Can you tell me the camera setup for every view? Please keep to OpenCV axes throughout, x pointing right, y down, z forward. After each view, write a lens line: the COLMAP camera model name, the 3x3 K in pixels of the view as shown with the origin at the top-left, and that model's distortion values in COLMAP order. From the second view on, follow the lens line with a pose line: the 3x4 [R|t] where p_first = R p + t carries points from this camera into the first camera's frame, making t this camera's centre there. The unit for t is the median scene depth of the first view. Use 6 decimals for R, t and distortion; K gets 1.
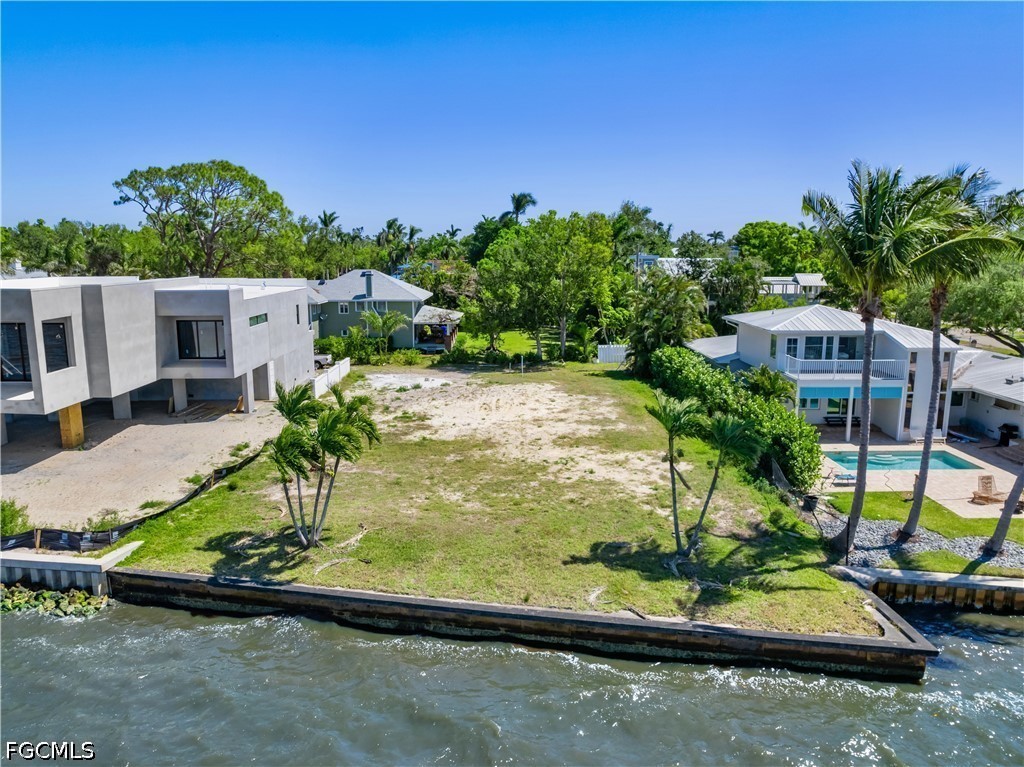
lens RADIAL K [[748.5, 0, 512.0], [0, 748.5, 383.5], [0, 0, 1]] dist [-0.077047, 0.072699]
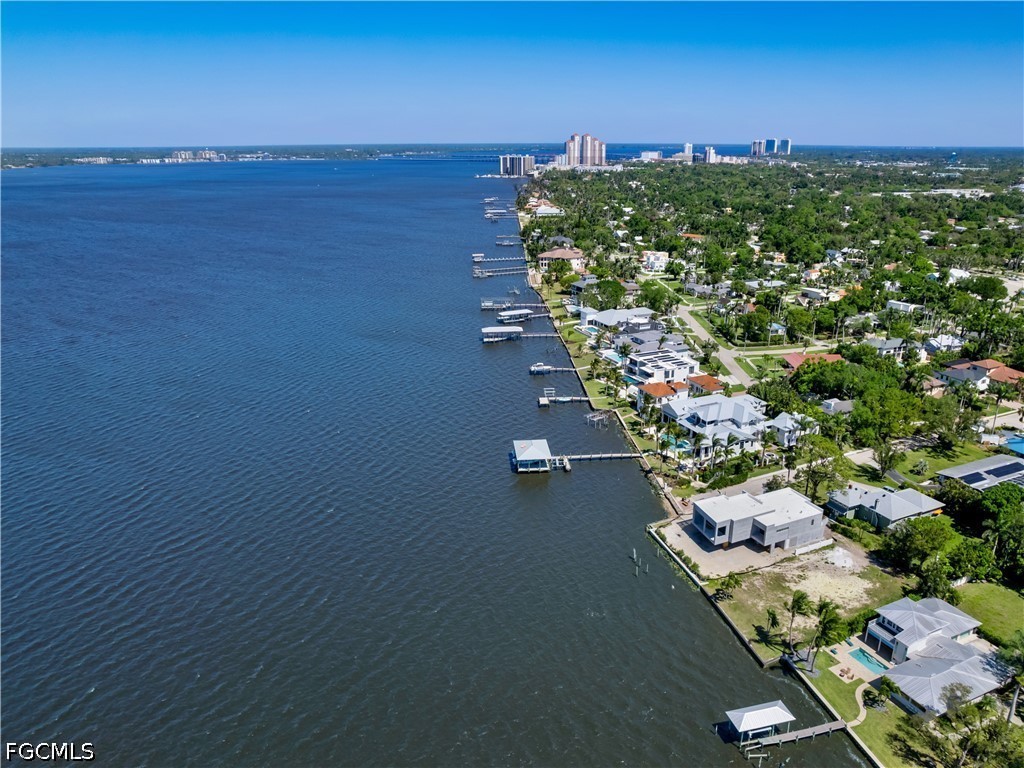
lens RADIAL K [[748.5, 0, 512.0], [0, 748.5, 384.0], [0, 0, 1]] dist [-0.077047, 0.072699]
pose [[0.414573, 0.285370, -0.864114, 2.522522], [-0.152066, 0.957932, 0.243397, -1.806398], [0.897221, 0.030496, 0.440528, -2.209235]]
